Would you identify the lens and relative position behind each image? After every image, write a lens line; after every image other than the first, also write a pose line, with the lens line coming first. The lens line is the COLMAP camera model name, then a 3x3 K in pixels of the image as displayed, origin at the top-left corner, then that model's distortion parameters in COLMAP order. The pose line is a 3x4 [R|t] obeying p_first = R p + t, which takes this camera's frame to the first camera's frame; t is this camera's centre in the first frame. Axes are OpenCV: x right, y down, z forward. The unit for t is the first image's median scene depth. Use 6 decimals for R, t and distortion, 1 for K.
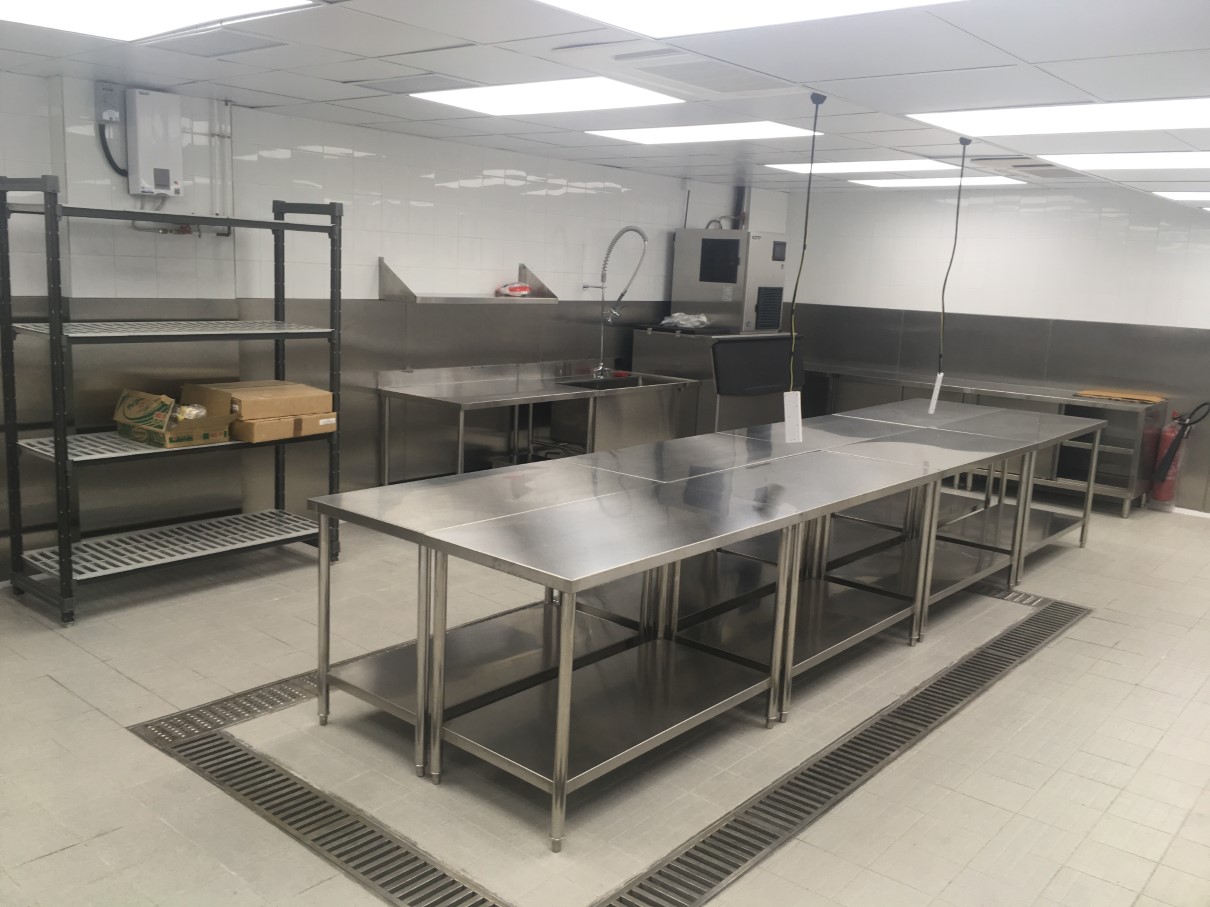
lens RADIAL K [[1046.4, 0, 609.3], [0, 1046.4, 450.8], [0, 0, 1]] dist [0.019196, 0.009703]
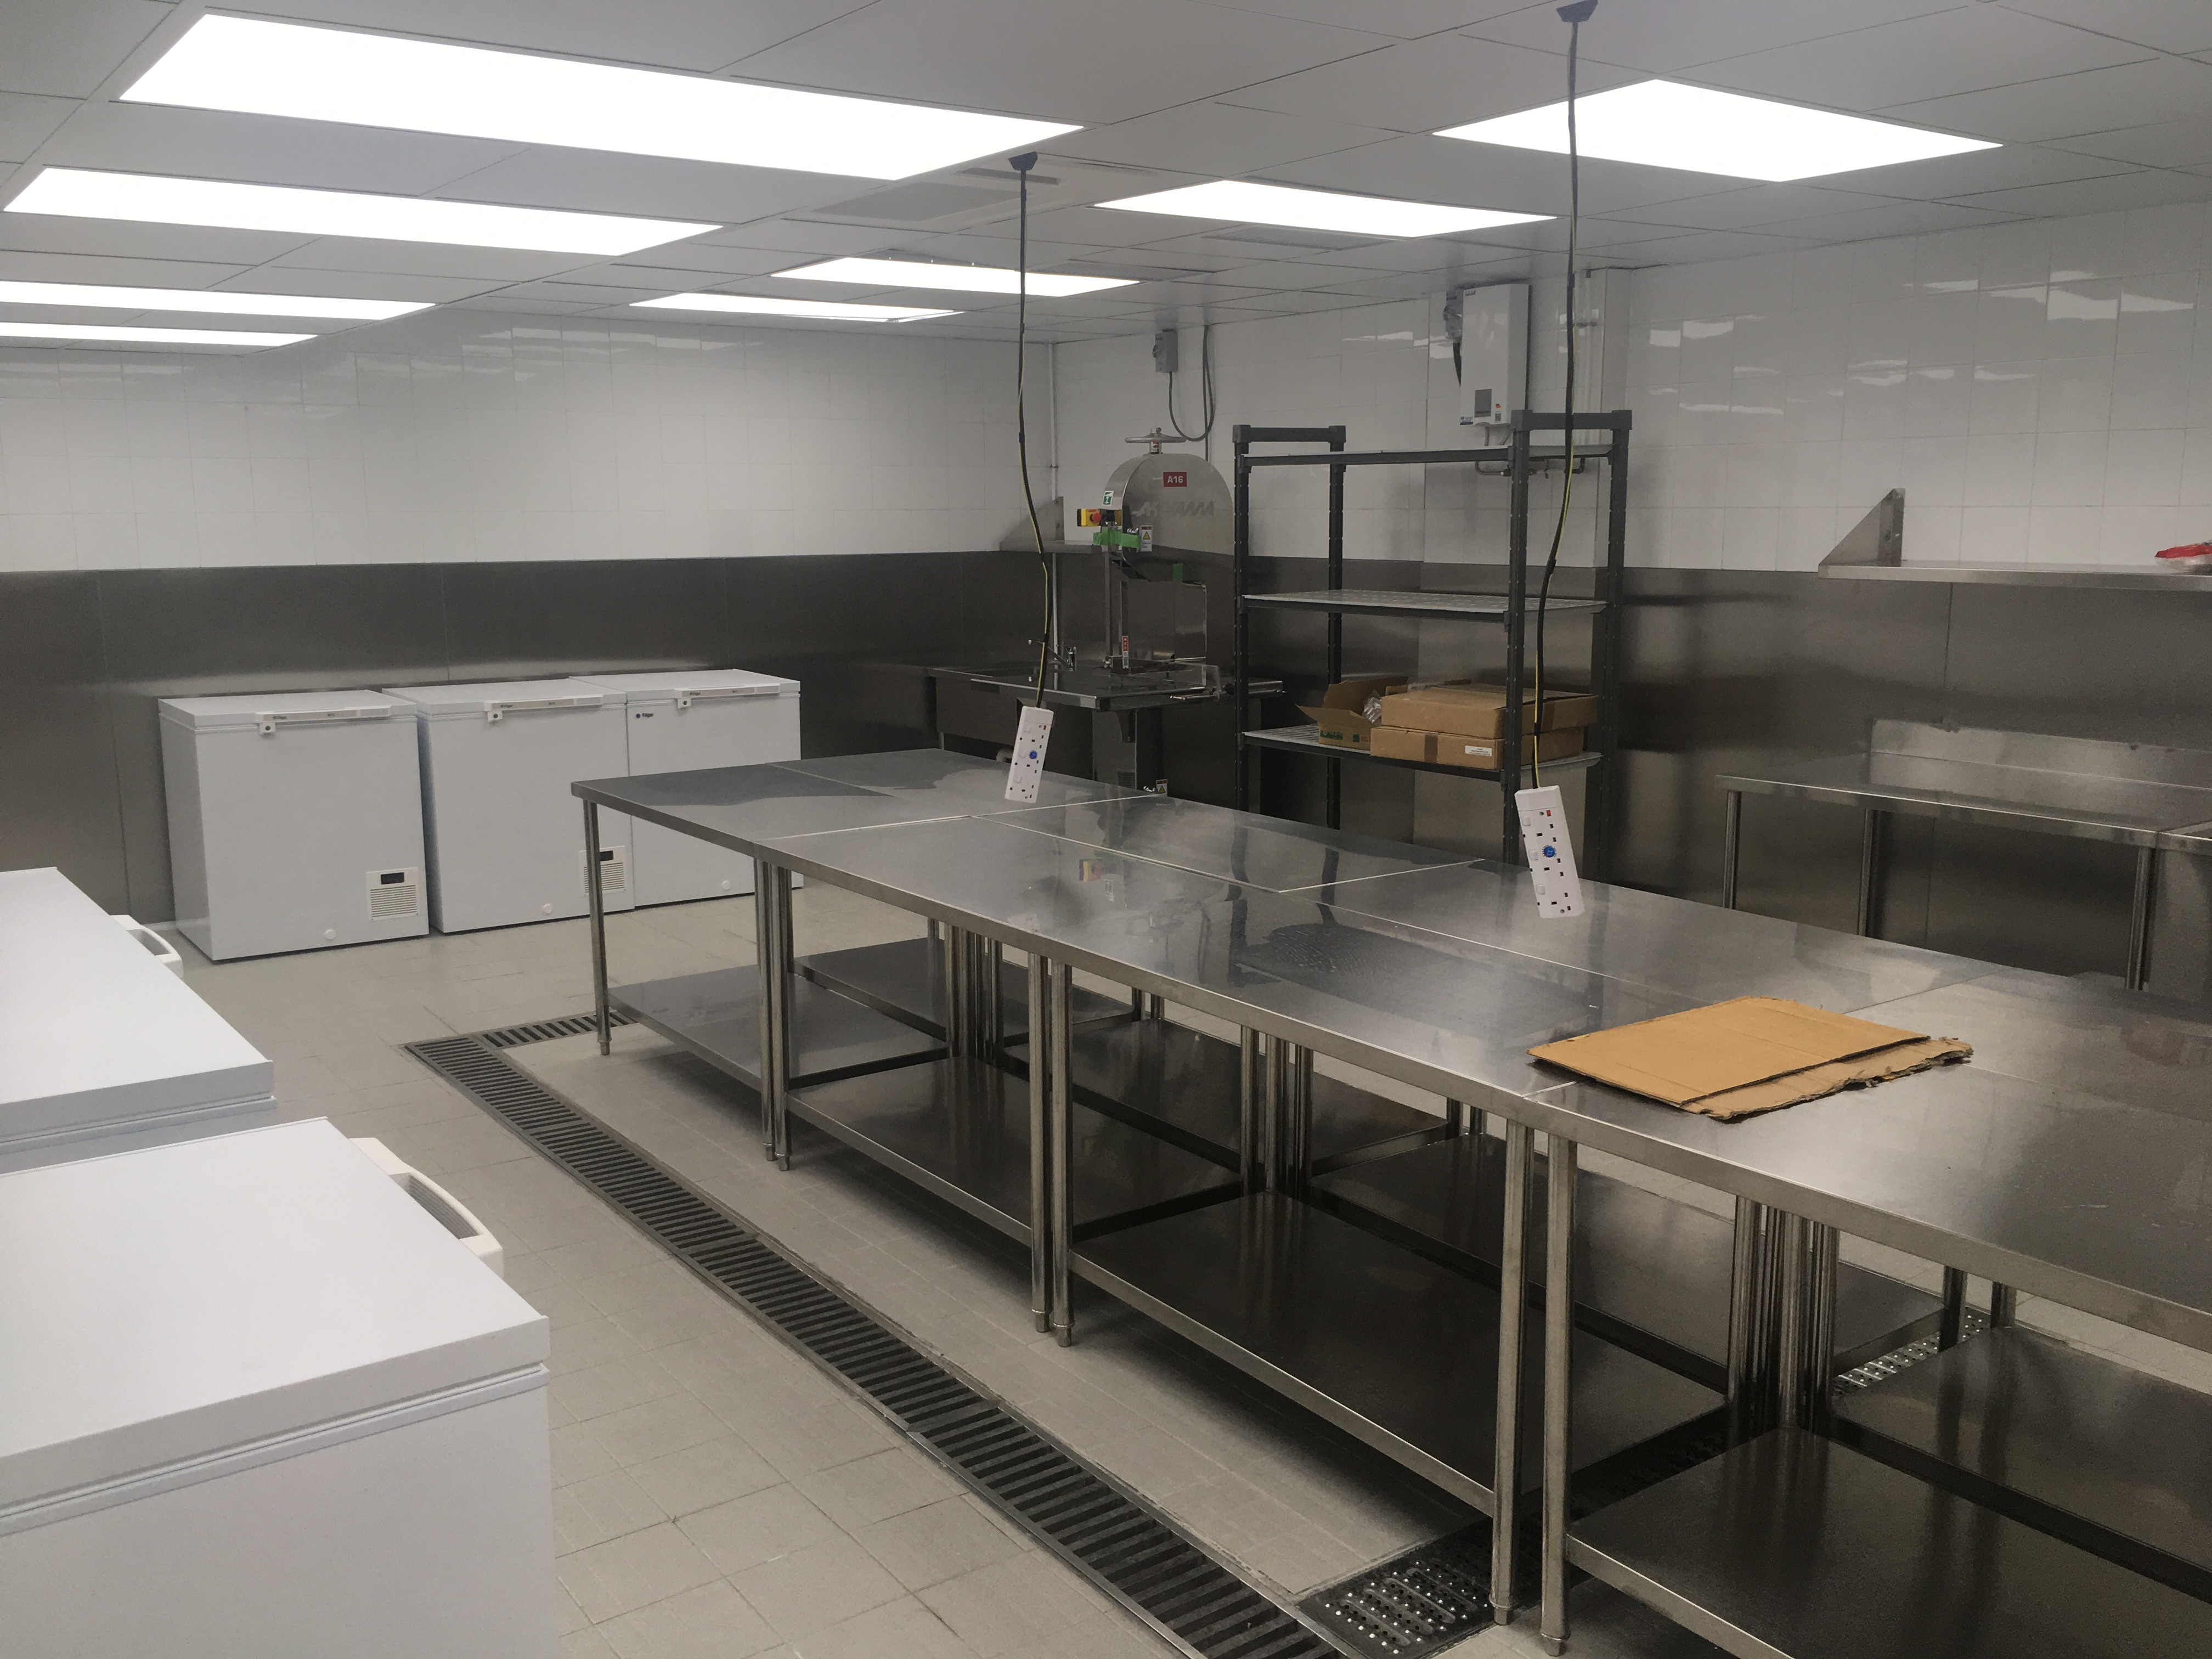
lens RADIAL K [[1912.9, 0, 1114.5], [0, 1912.9, 830.5], [0, 0, 1]] dist [0.019196, 0.009703]
pose [[-0.252450, 0.124227, -0.959602, 1.031136], [-0.169532, 0.970705, 0.170264, -0.159335], [0.952643, 0.205667, -0.223994, 1.175009]]
